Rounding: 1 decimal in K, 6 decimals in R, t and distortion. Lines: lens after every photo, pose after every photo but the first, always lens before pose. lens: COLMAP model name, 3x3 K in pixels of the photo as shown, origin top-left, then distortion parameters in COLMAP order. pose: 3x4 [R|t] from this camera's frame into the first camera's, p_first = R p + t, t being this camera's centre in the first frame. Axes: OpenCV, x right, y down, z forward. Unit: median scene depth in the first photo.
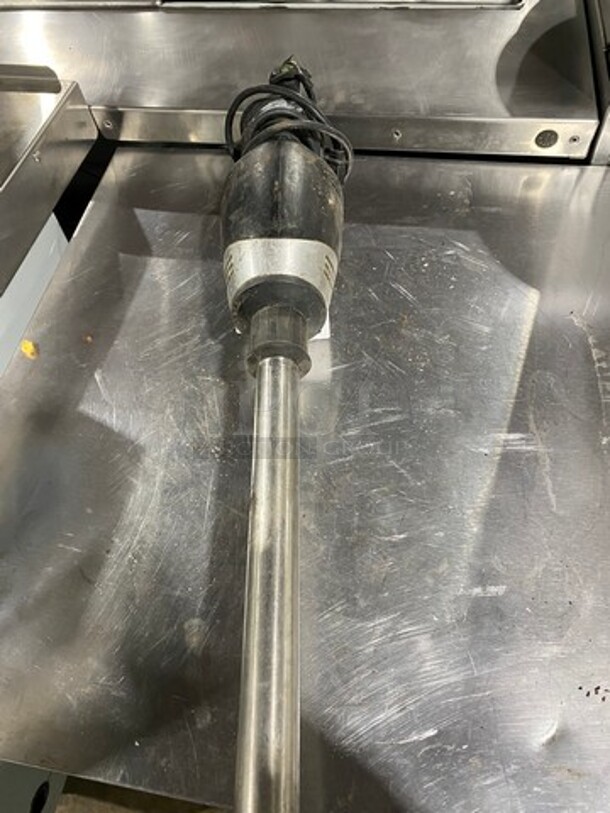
lens RADIAL K [[631.2, 0, 306.8], [0, 631.2, 396.1], [0, 0, 1]] dist [0.002028, -0.000023]
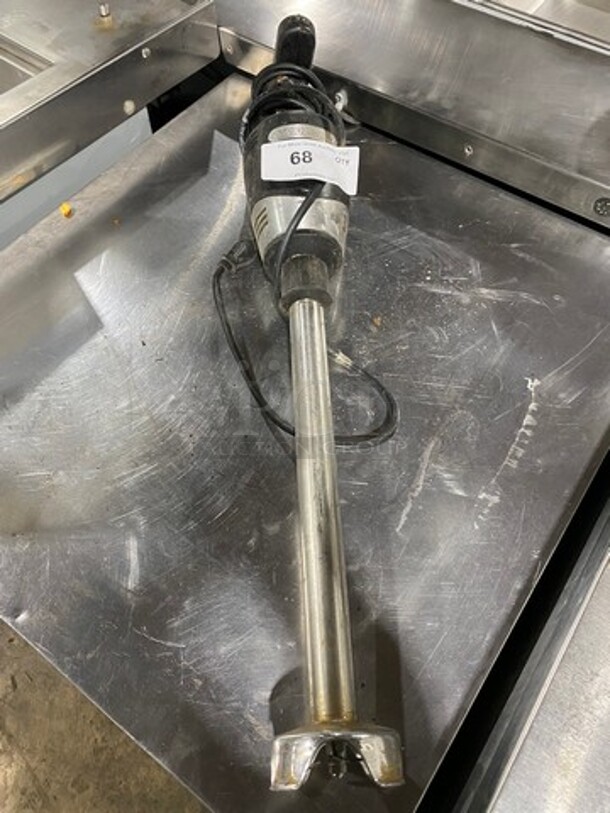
lens RADIAL K [[624.8, 0, 305.0], [0, 624.8, 406.5], [0, 0, 1]] dist [0.008338, -0.001736]
pose [[0.893874, 0.417259, -0.163966, 0.295338], [-0.409473, 0.908775, 0.080369, -0.021162], [0.182543, -0.004700, 0.983187, -0.033653]]
